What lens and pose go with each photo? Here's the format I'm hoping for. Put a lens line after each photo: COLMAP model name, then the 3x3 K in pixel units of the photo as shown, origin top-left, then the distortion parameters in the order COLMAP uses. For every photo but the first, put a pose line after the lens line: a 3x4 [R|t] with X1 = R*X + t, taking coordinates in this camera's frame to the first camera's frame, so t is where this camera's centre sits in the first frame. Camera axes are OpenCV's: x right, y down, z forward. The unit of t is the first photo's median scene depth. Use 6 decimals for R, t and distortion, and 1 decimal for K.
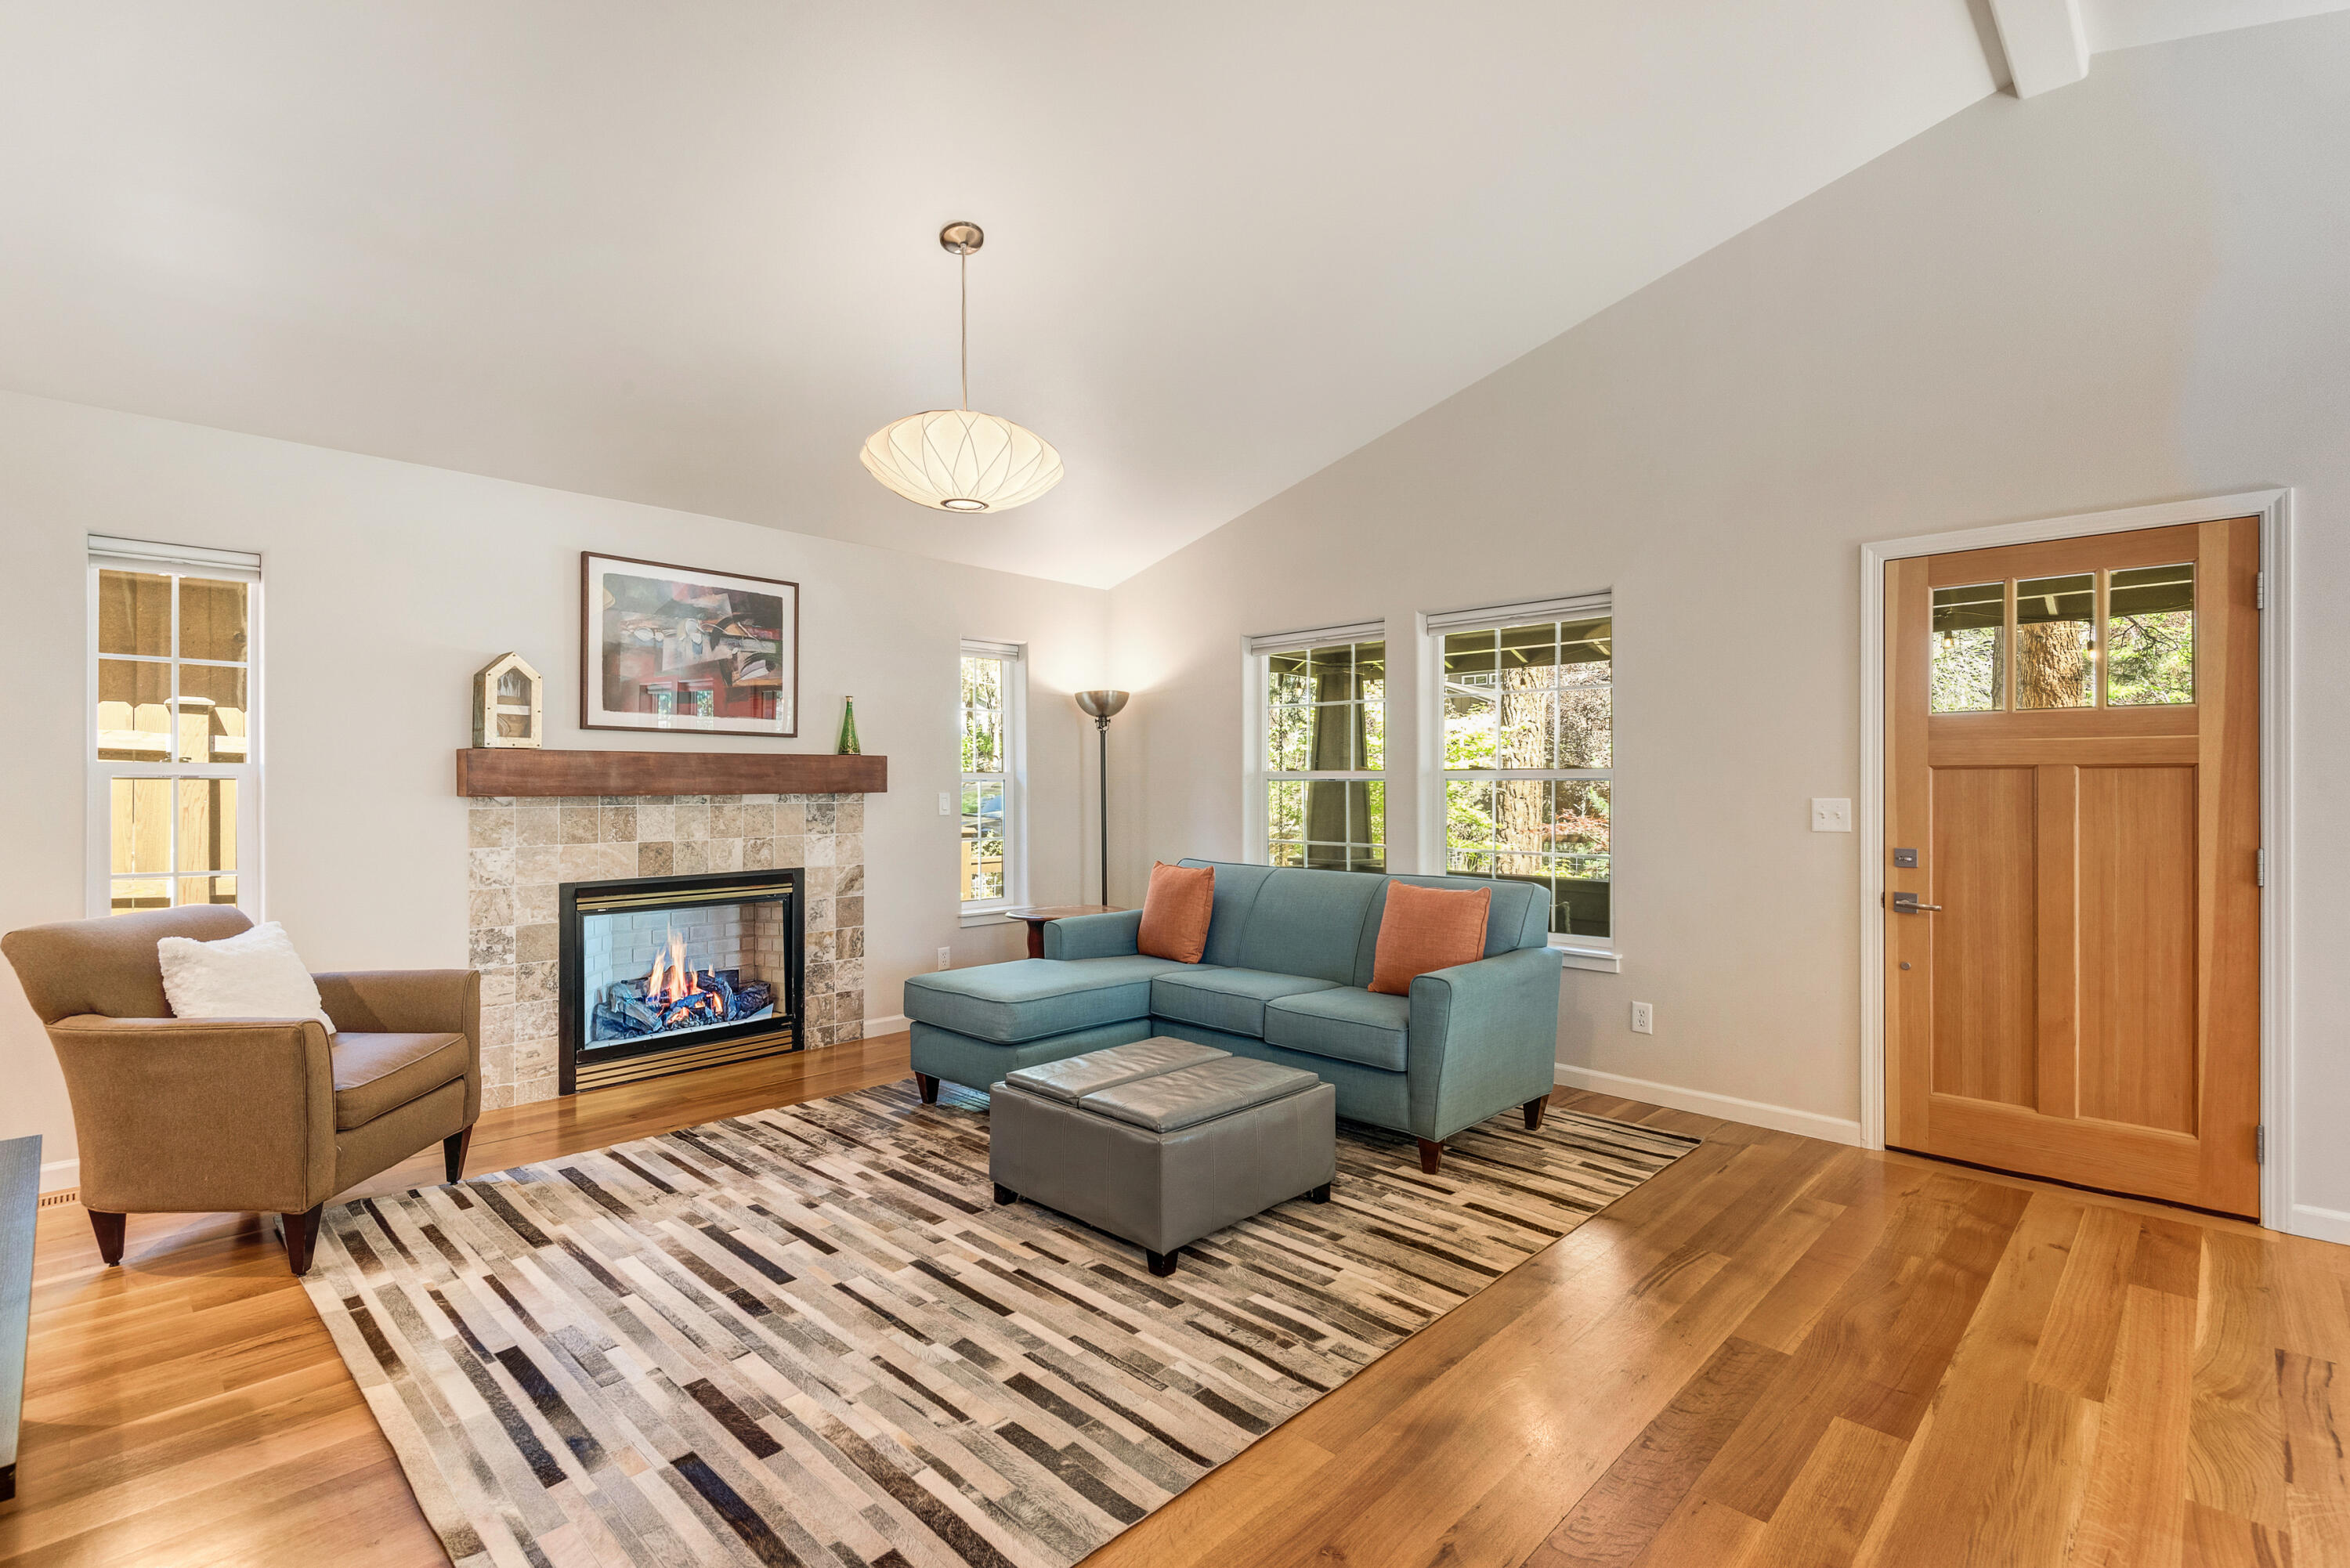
lens RADIAL K [[1085.9, 0, 1191.6], [0, 1085.9, 777.9], [0, 0, 1]] dist [0.030818, -0.009668]
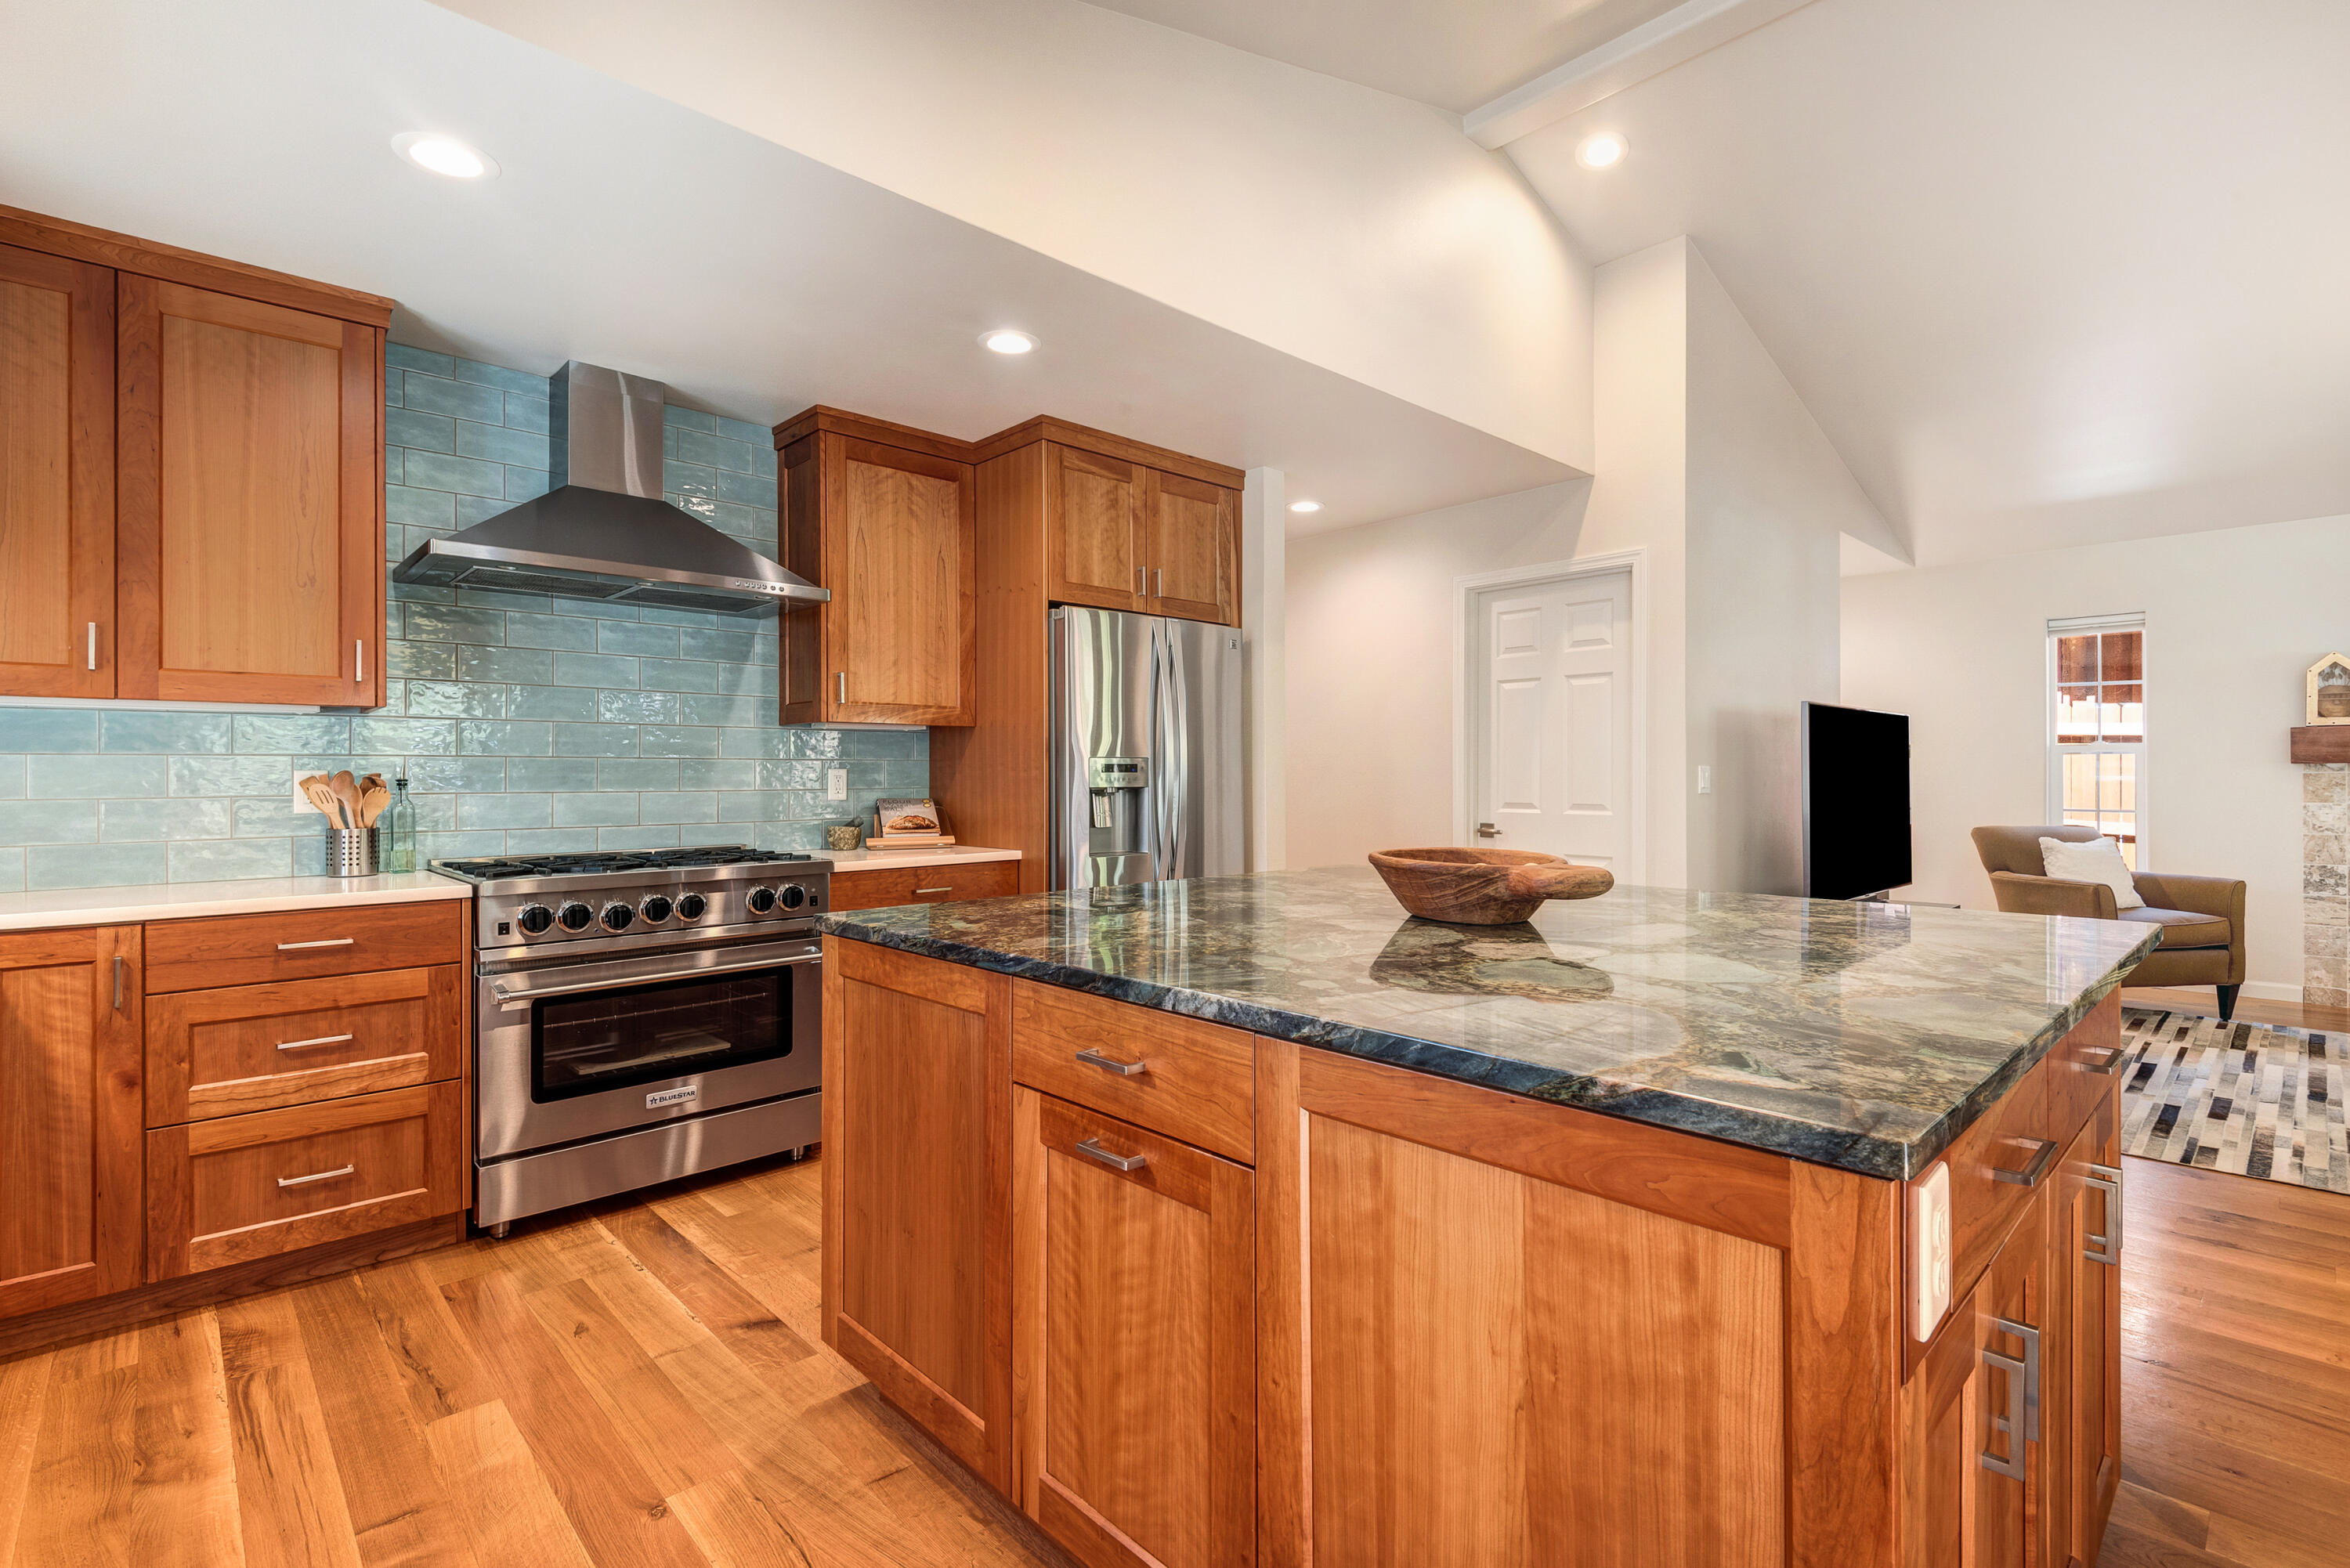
lens RADIAL K [[1085.9, 0, 1155.9], [0, 1085.9, 779.9], [0, 0, 1]] dist [0.030818, -0.009668]
pose [[-0.049300, 0.007690, -0.998754, 0.758946], [0.013398, 0.999885, 0.007037, 0.008770], [0.998694, -0.013034, -0.049397, -0.318825]]
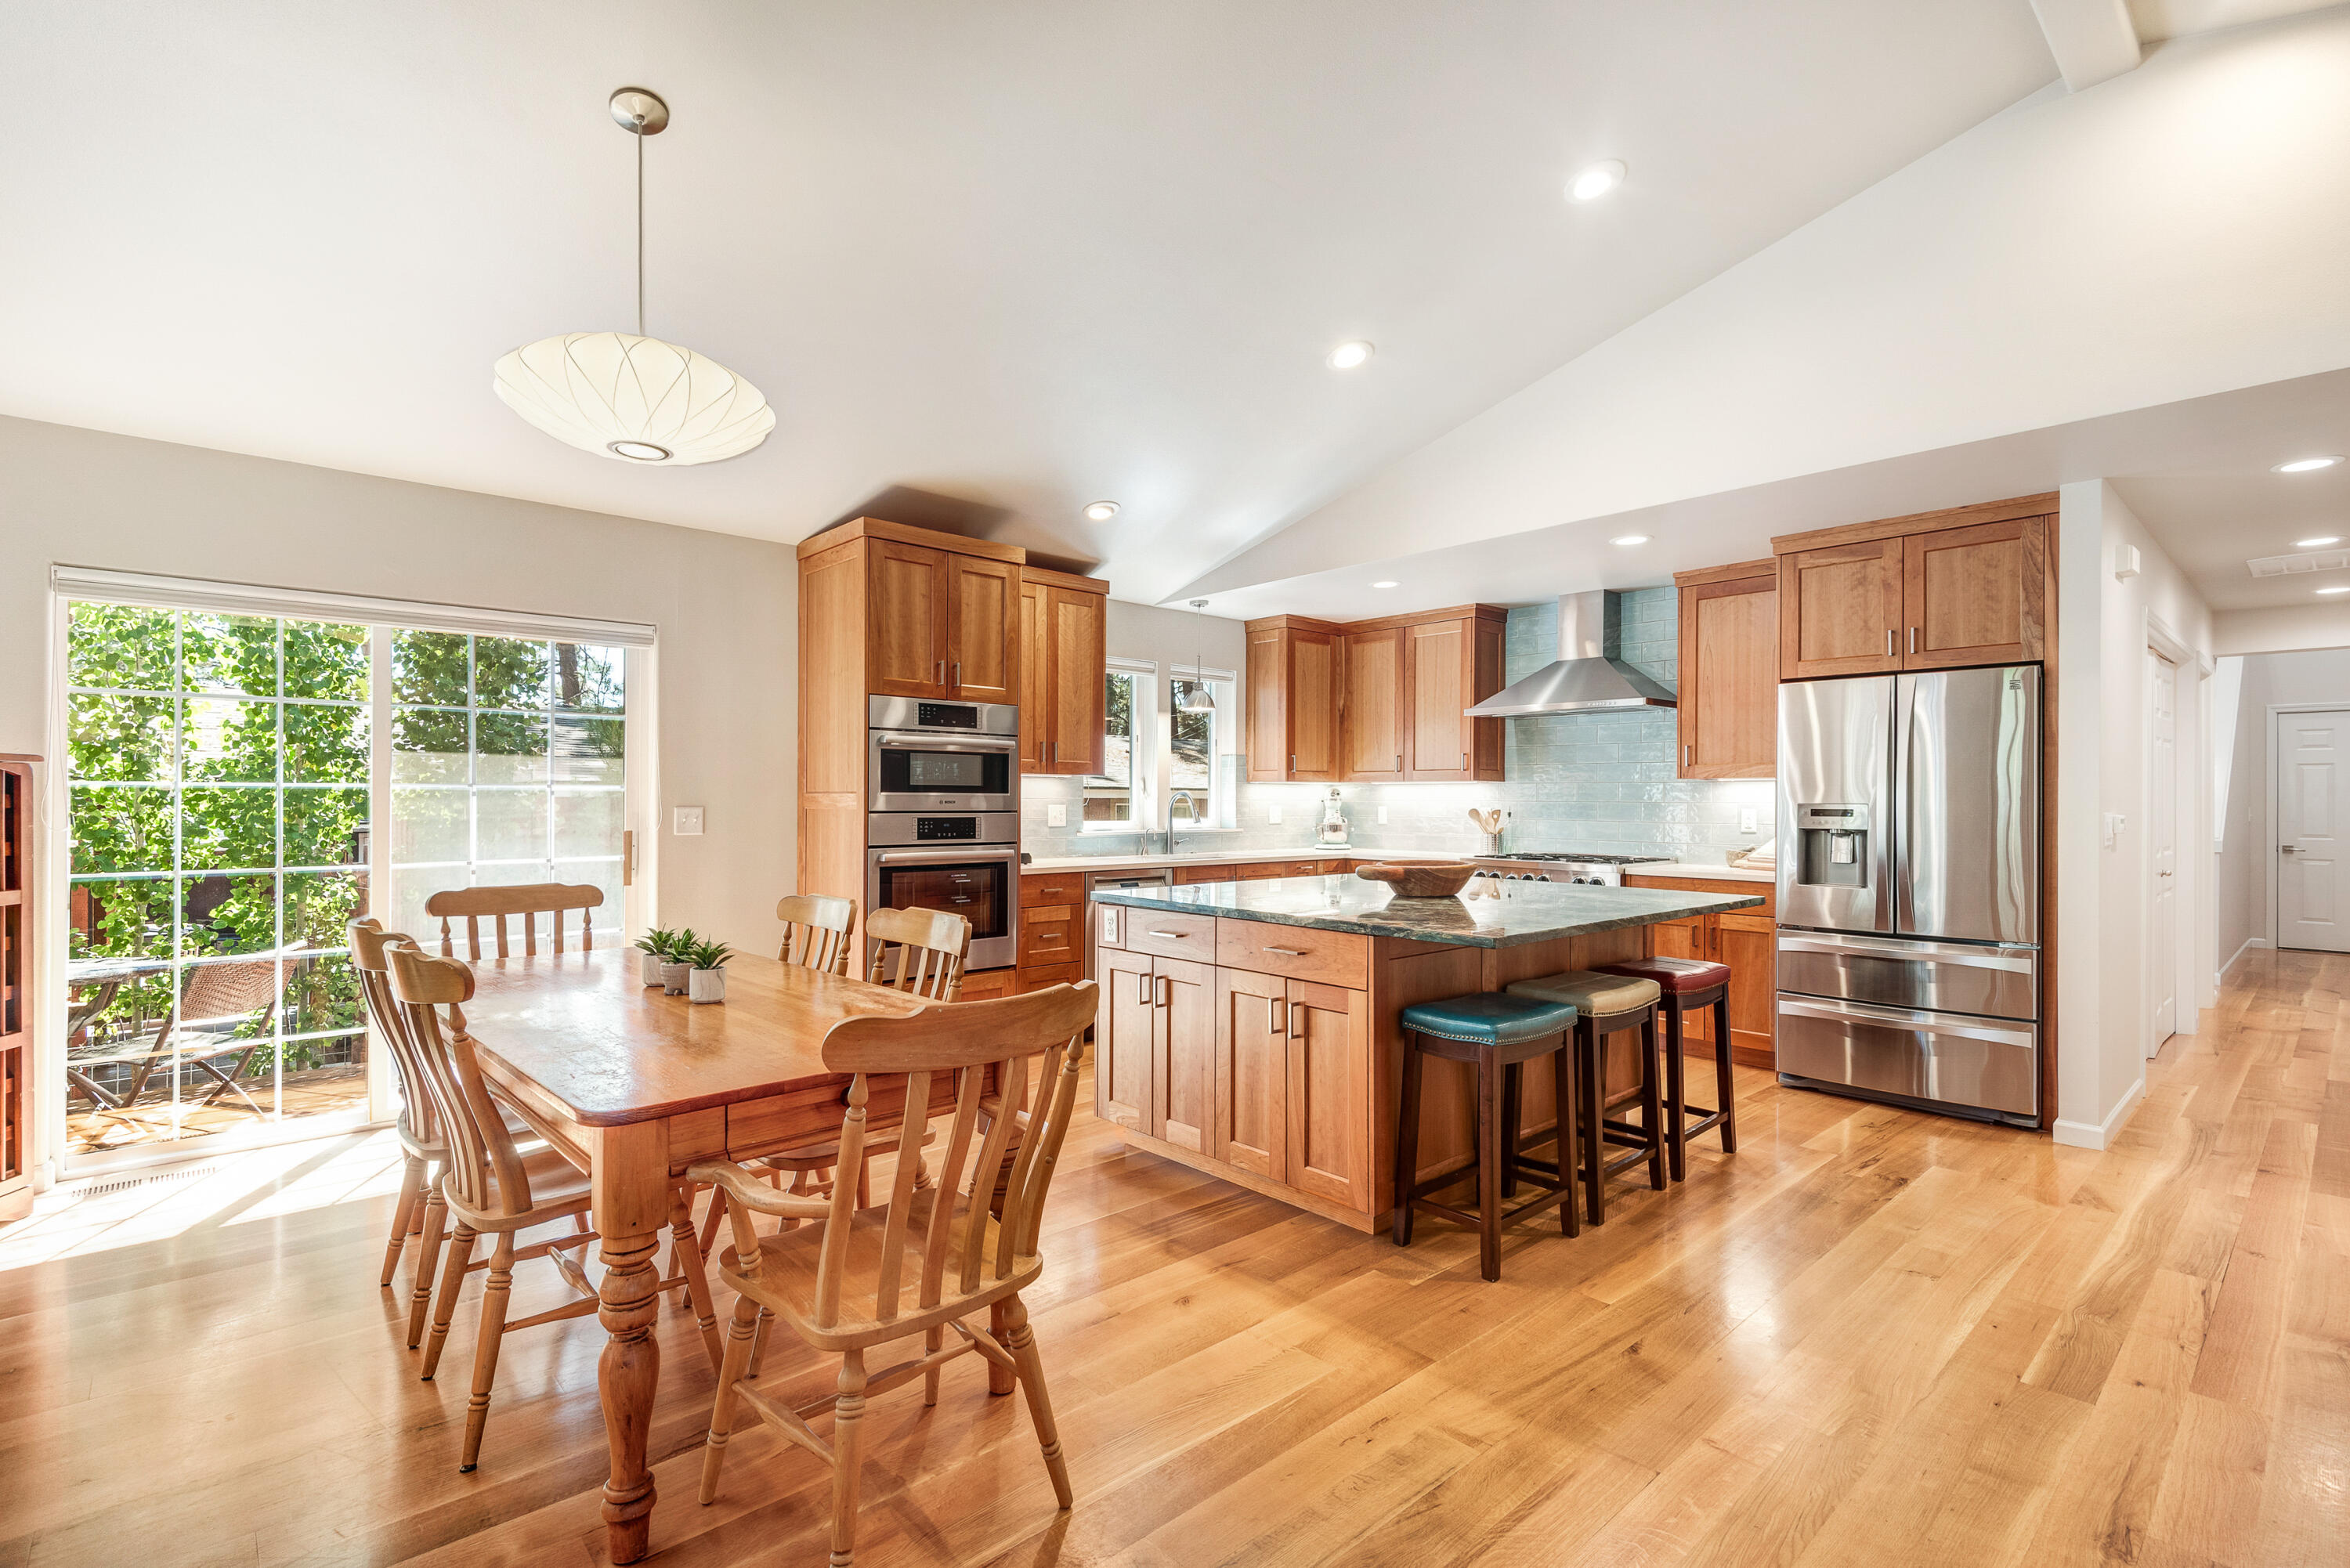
lens RADIAL K [[1085.9, 0, 1192.4], [0, 1085.9, 785.4], [0, 0, 1]] dist [0.030818, -0.009668]
pose [[-0.998009, -0.003915, 0.062943, 0.401090], [-0.005483, 0.999678, -0.024758, 0.009891], [-0.062826, -0.025054, -0.997710, 0.772875]]
